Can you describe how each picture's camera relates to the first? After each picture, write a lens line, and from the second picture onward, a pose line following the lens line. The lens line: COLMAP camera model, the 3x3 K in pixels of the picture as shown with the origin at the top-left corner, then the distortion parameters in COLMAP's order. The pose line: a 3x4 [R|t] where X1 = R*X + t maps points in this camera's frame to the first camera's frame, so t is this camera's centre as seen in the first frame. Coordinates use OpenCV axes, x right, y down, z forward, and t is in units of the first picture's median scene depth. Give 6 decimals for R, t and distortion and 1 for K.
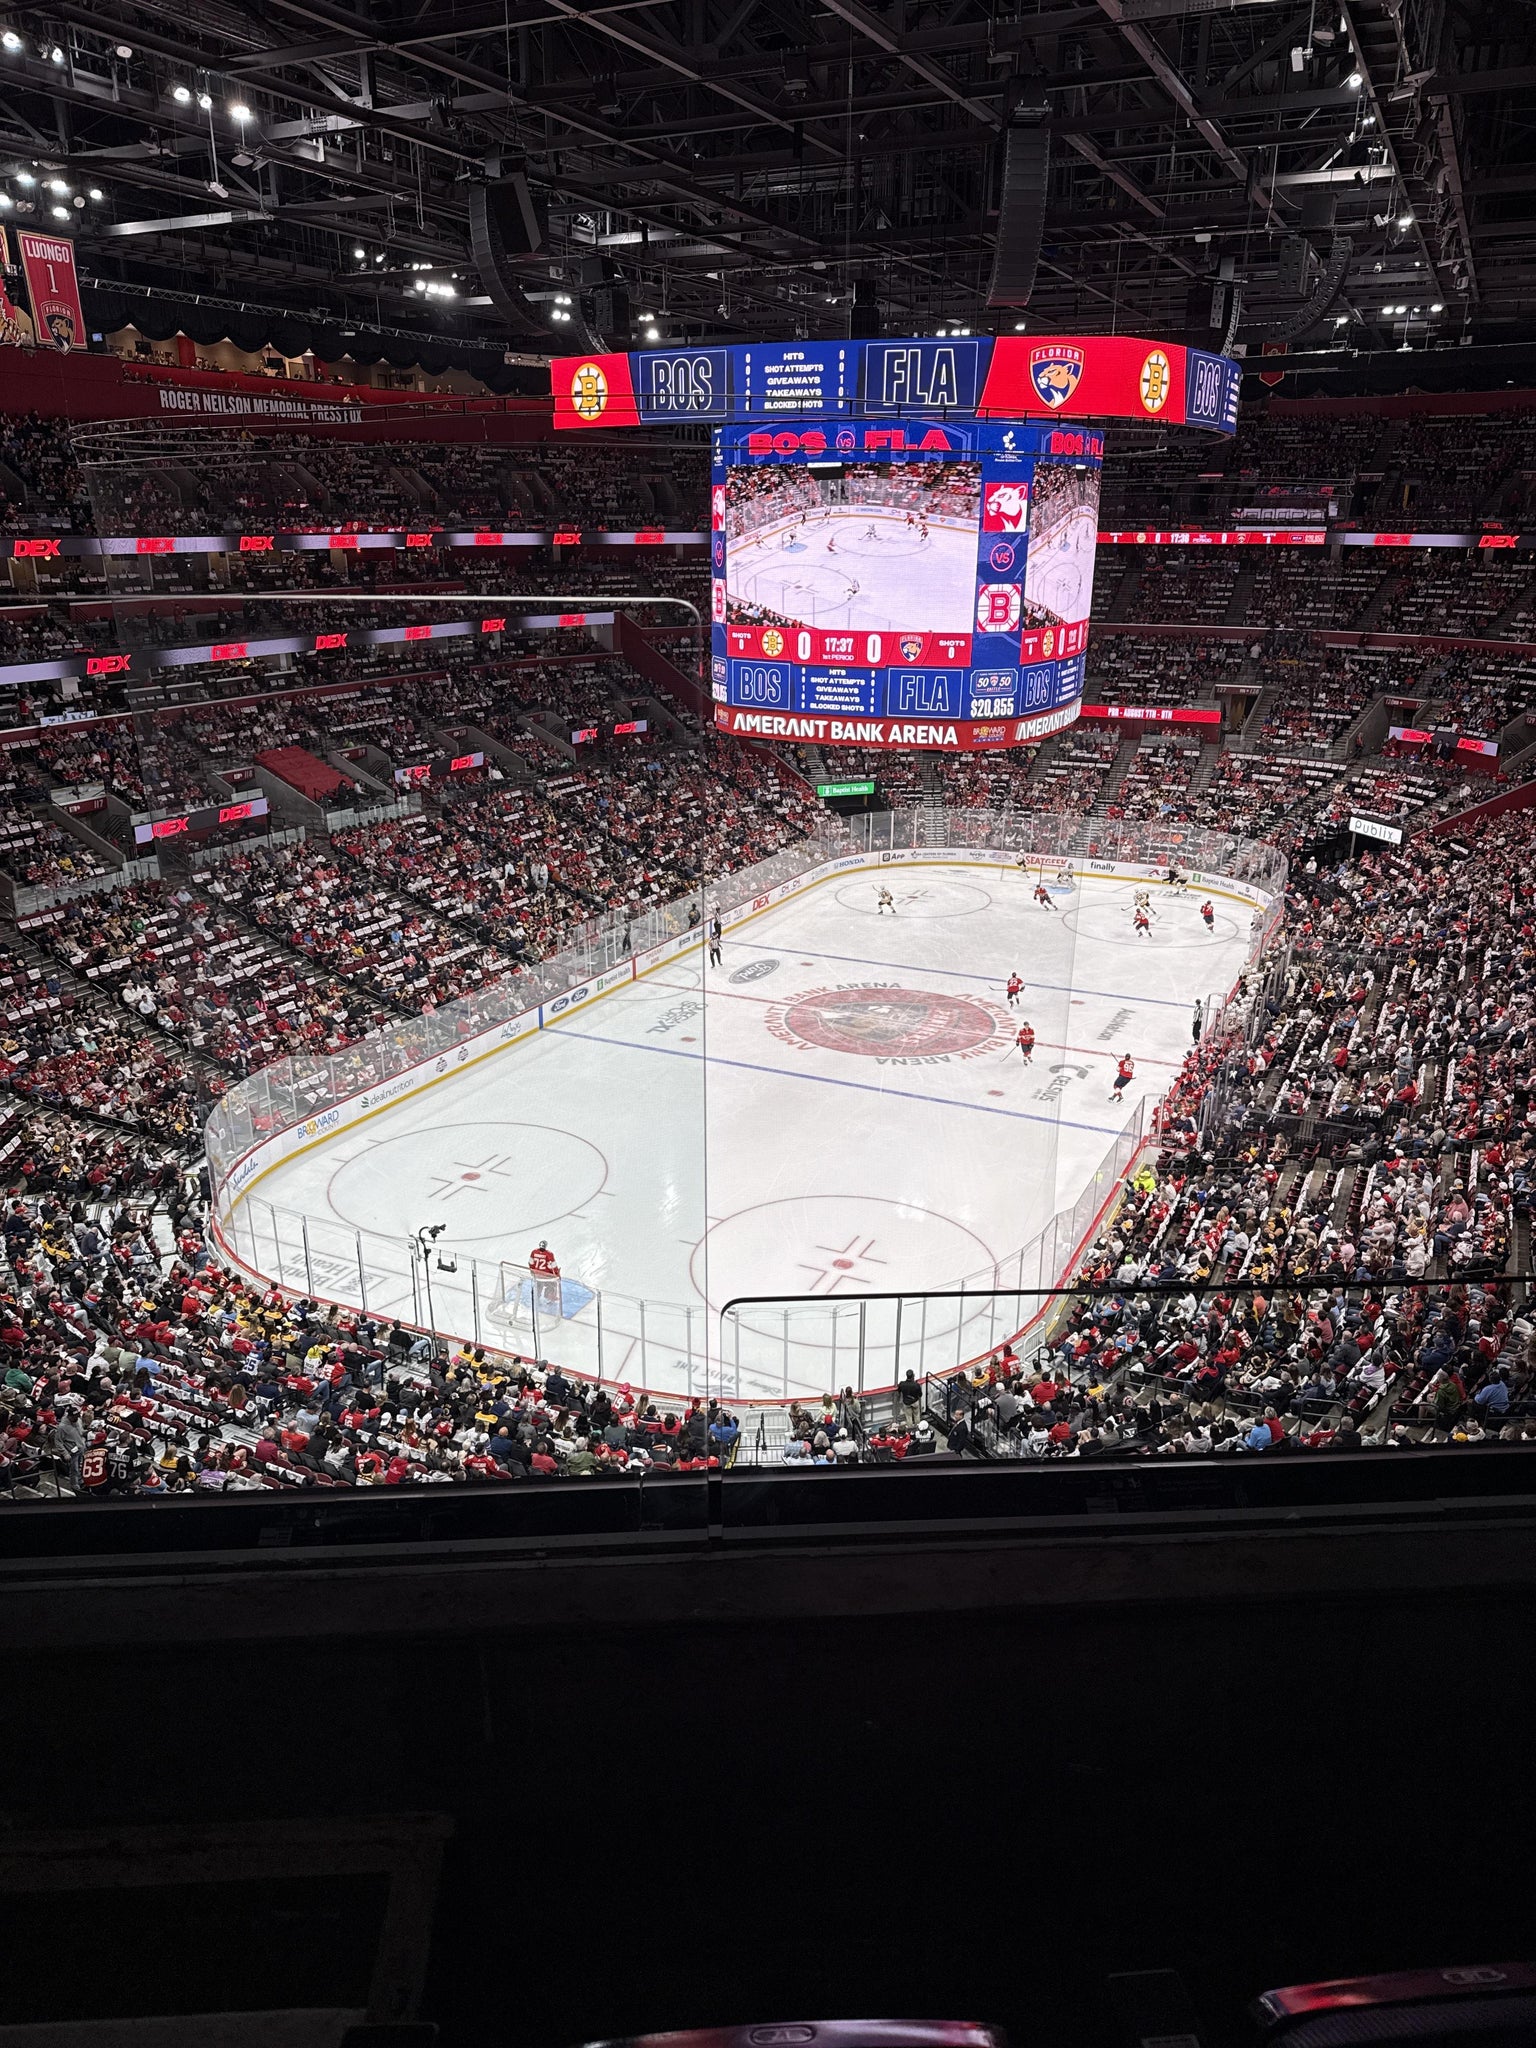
lens RADIAL K [[1446.4, 0, 758.0], [0, 1446.4, 1036.6], [0, 0, 1]] dist [0.045108, -0.053879]
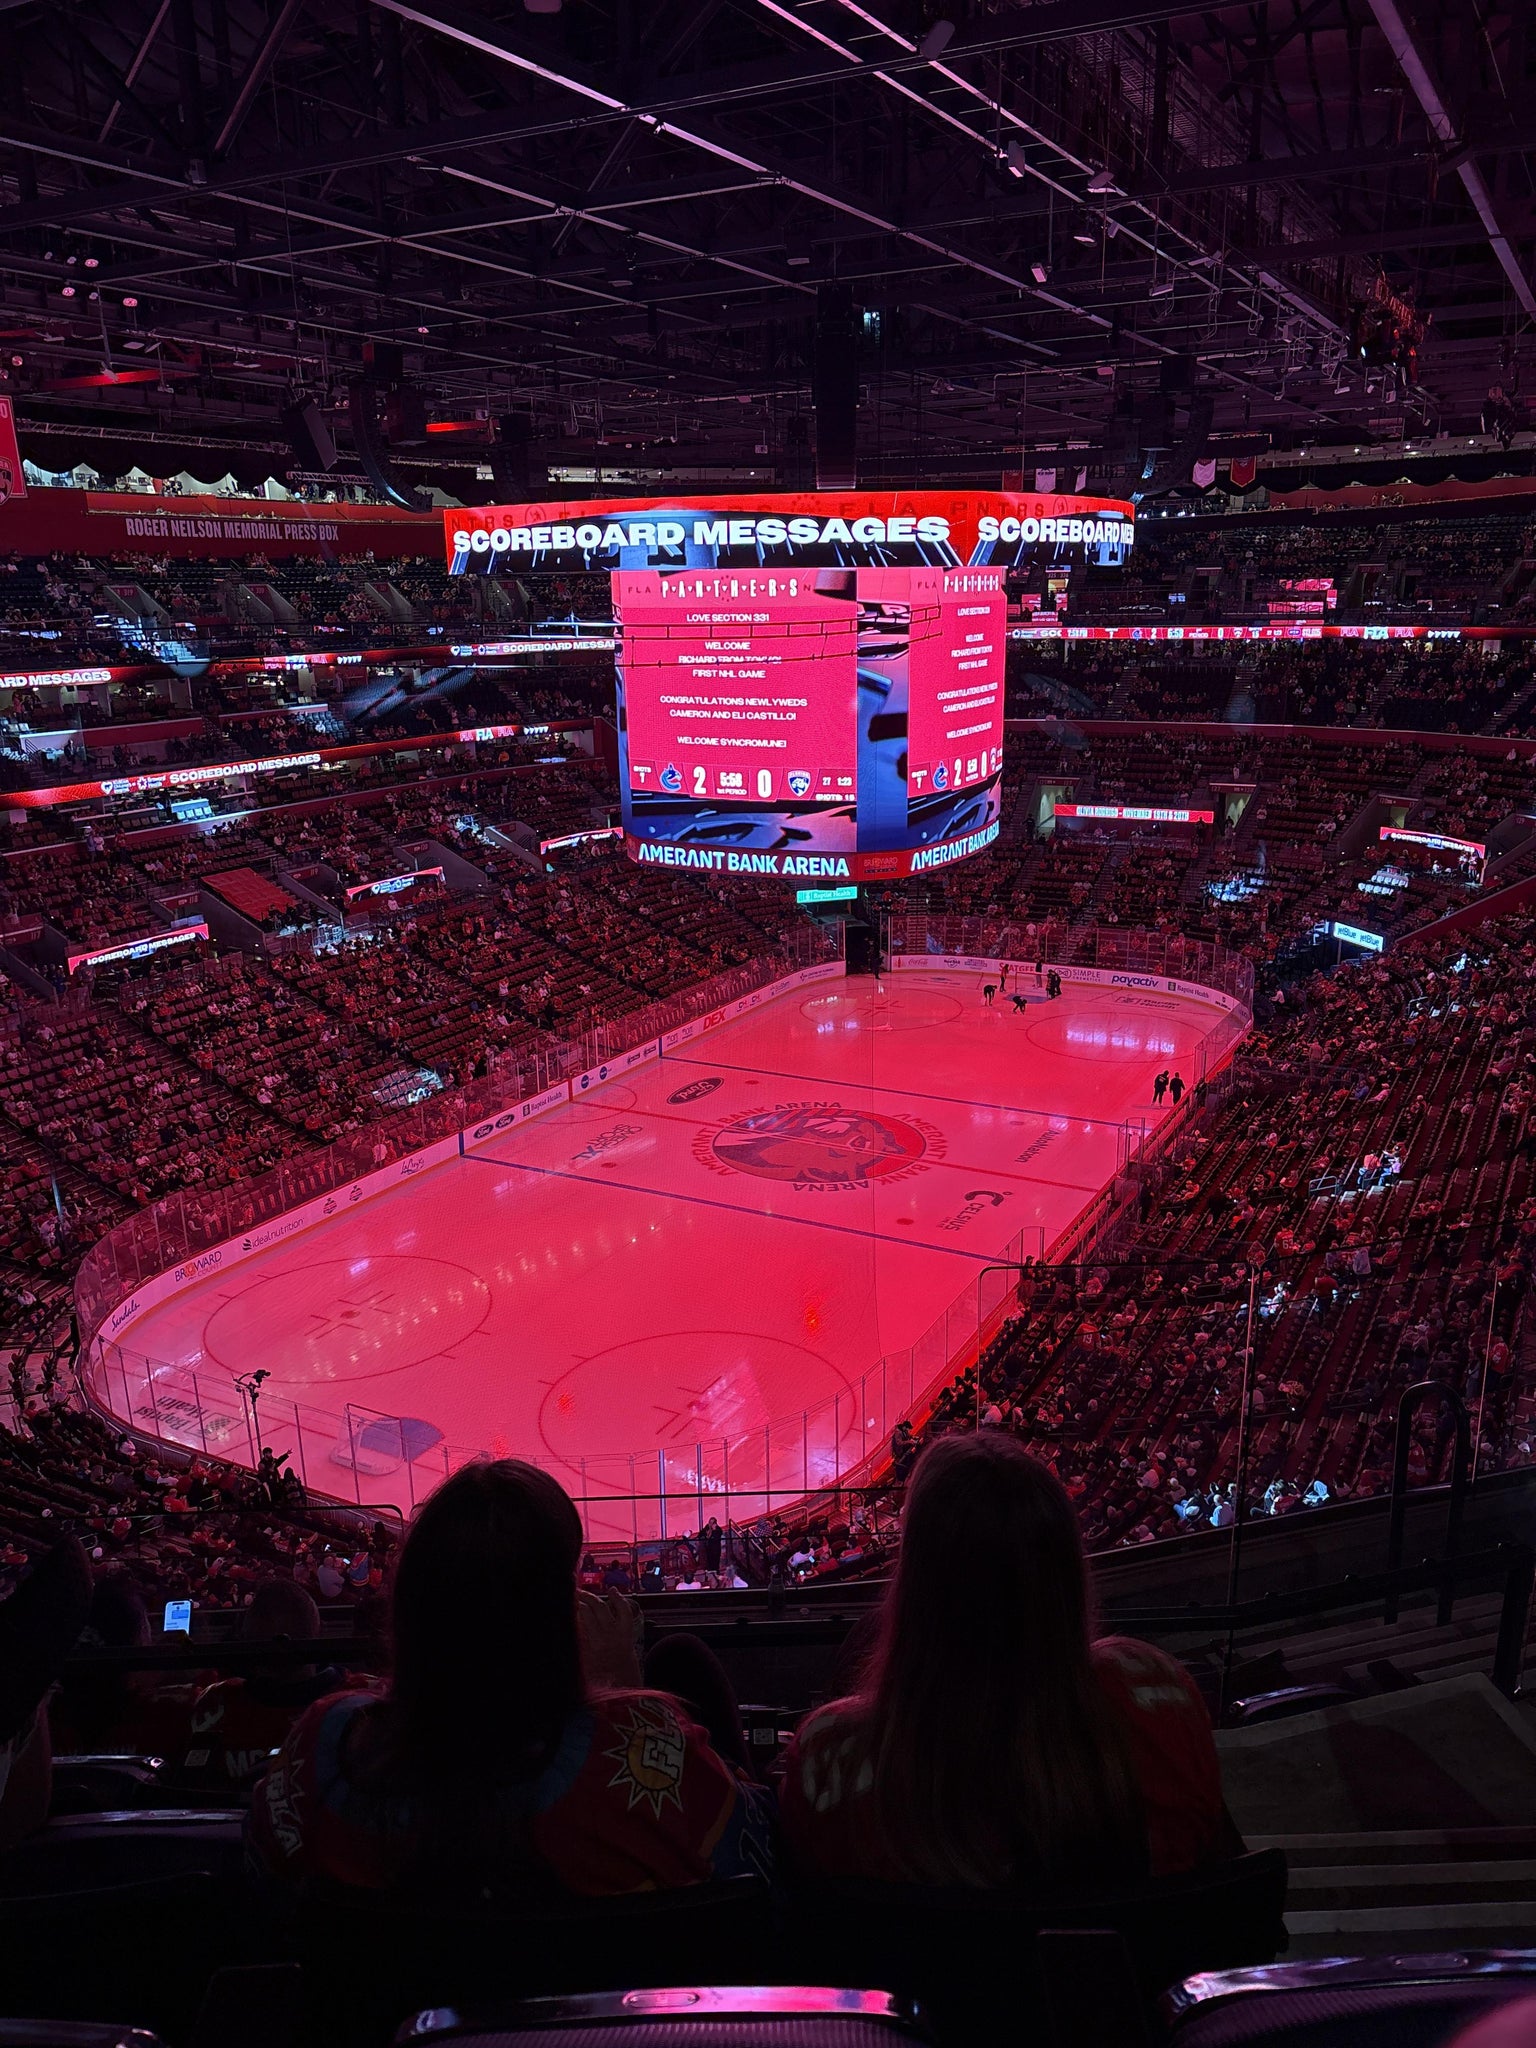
lens RADIAL K [[1547.3, 0, 782.2], [0, 1547.3, 1037.4], [0, 0, 1]] dist [0.035533, -0.026851]
pose [[0.999096, -0.008392, -0.041685, 0.125592], [0.005992, 0.998335, -0.057371, -0.026244], [0.042097, 0.057069, 0.997482, -0.061472]]
